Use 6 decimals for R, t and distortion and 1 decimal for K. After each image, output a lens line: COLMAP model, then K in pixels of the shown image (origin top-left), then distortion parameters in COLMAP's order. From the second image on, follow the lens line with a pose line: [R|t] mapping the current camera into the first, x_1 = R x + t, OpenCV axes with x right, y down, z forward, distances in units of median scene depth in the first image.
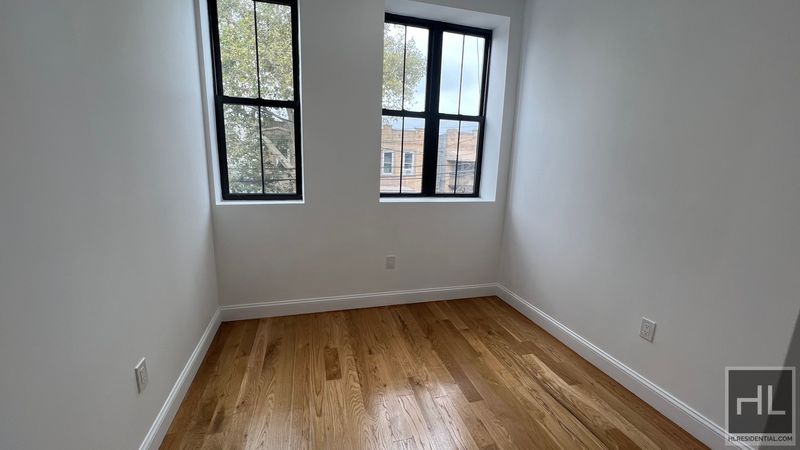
lens RADIAL K [[317.9, 0, 400.0], [0, 317.9, 225.0], [0, 0, 1]] dist [-0.001578, -0.000166]
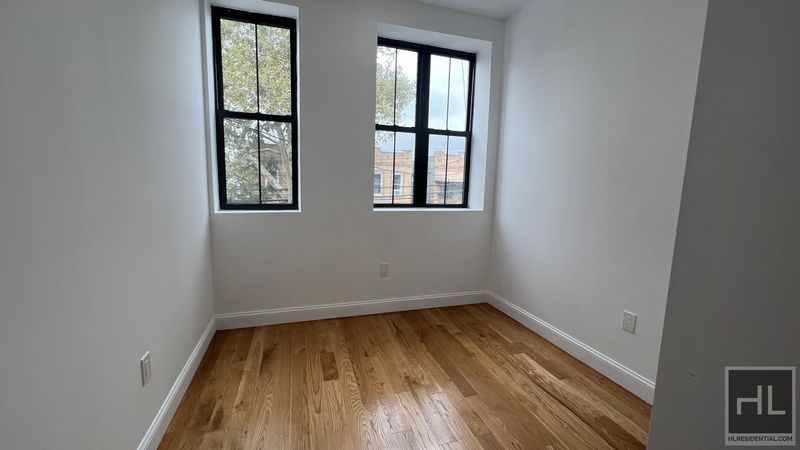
lens RADIAL K [[317.9, 0, 400.0], [0, 317.9, 225.0], [0, 0, 1]] dist [-0.001578, -0.000166]
pose [[0.999336, -0.009595, 0.035138, -0.017104], [0.011978, 0.997596, -0.068258, 0.054533], [-0.034398, 0.068633, 0.997049, -0.045088]]
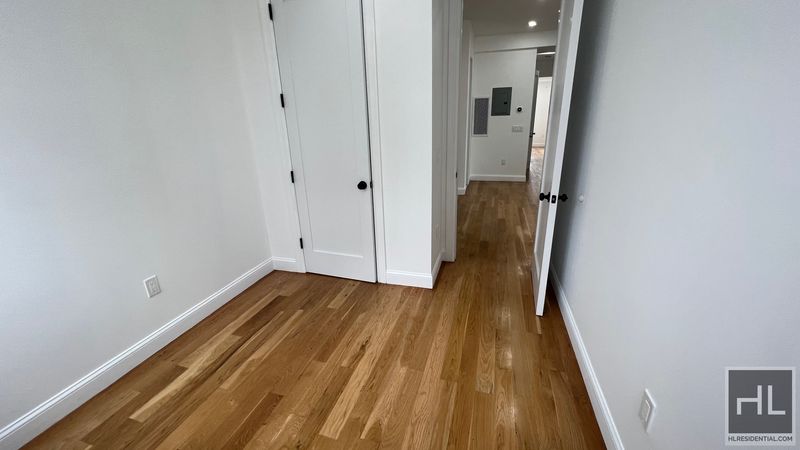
lens RADIAL K [[319.3, 0, 399.3], [0, 319.3, 223.3], [0, 0, 1]] dist [-0.001130, 0.000157]
pose [[-0.844290, -0.178880, 0.505149, -0.367204], [0.103624, 0.870355, 0.481398, -0.247386], [-0.525772, 0.458785, -0.716296, 0.983961]]
